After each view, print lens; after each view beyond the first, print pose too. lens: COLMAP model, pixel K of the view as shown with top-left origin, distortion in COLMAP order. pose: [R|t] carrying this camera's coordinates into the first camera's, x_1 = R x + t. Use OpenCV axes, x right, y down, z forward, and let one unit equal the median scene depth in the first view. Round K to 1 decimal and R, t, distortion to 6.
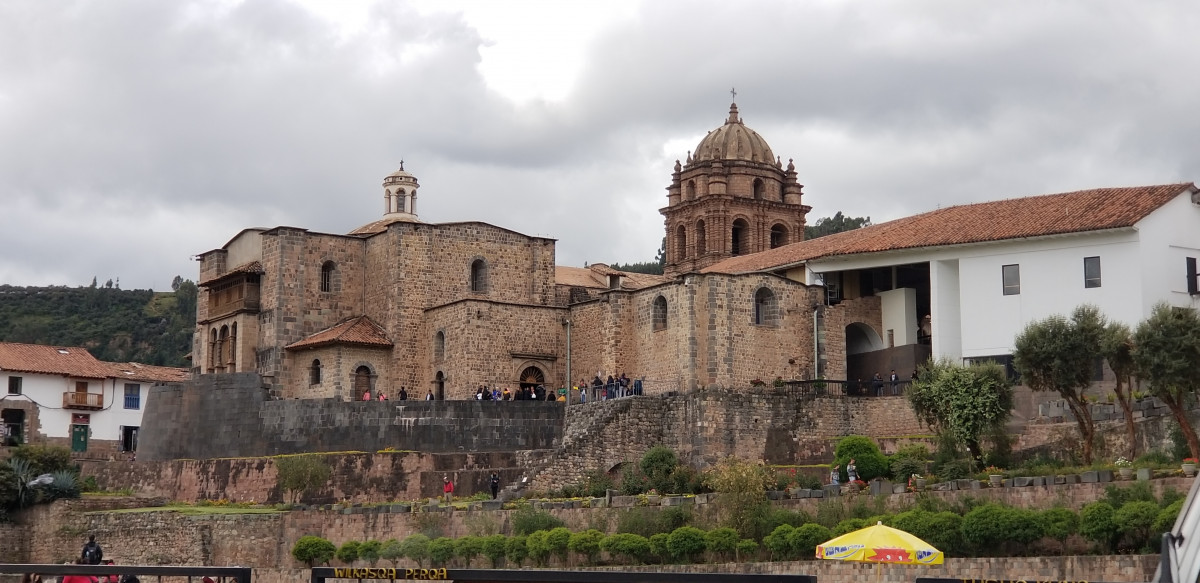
lens RADIAL K [[2094.4, 0, 632.4], [0, 2094.4, 284.1], [0, 0, 1]] dist [0.133345, 0.000000]
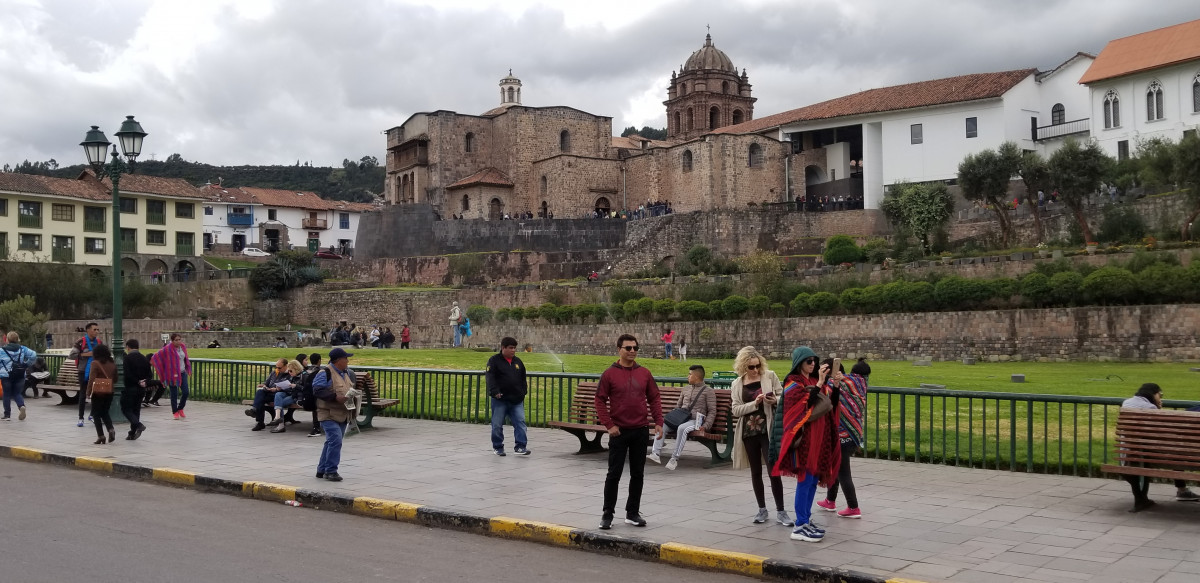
lens RADIAL K [[1165.7, 0, 609.0], [0, 1165.7, 295.5], [0, 0, 1]] dist [0.092634, 0.000000]
pose [[0.999833, -0.015918, 0.008942, -0.053062], [0.014804, 0.993457, 0.113247, 0.013712], [-0.010686, -0.113095, 0.993527, 0.117978]]
